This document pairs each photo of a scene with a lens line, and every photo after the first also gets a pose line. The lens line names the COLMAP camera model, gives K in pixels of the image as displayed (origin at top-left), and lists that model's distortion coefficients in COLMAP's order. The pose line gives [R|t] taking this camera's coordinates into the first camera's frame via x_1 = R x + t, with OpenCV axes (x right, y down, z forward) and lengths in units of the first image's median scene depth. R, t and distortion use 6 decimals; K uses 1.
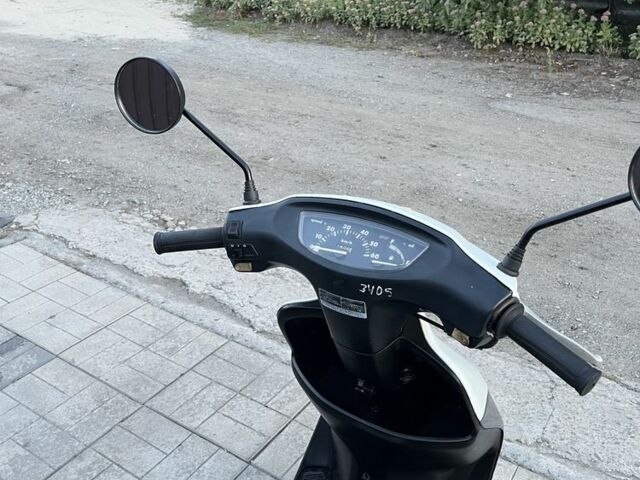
lens RADIAL K [[642.7, 0, 309.7], [0, 642.7, 238.1], [0, 0, 1]] dist [0.020591, 0.000000]
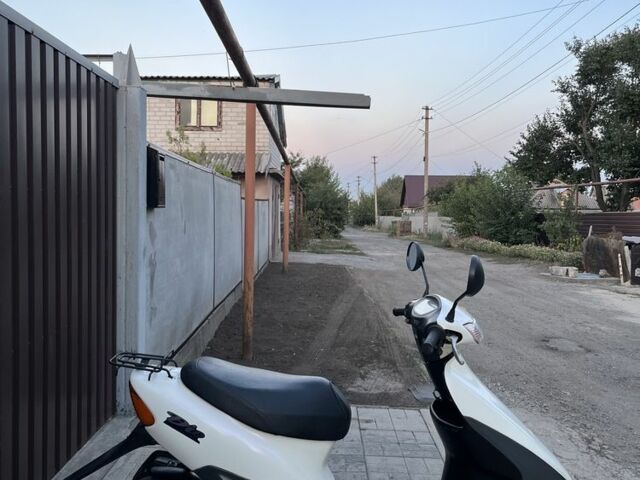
lens RADIAL K [[642.7, 0, 320.4], [0, 642.7, 226.4], [0, 0, 1]] dist [0.020591, 0.000000]
pose [[0.545266, 0.018152, -0.838067, 0.426968], [-0.412047, 0.876450, -0.249104, 0.112774], [0.730001, 0.481151, 0.485378, -0.144943]]
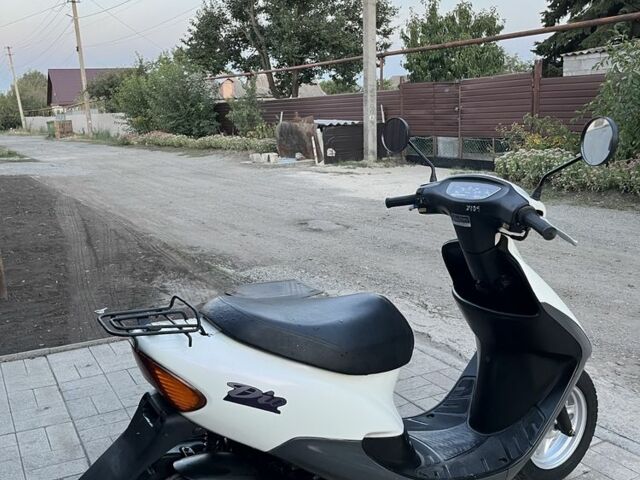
lens RADIAL K [[642.7, 0, 316.1], [0, 642.7, 241.4], [0, 0, 1]] dist [0.020591, 0.000000]
pose [[0.892999, 0.051411, -0.447113, 0.126290], [-0.174336, 0.955407, -0.238338, 0.165747], [0.414922, 0.290784, 0.862140, -0.216028]]
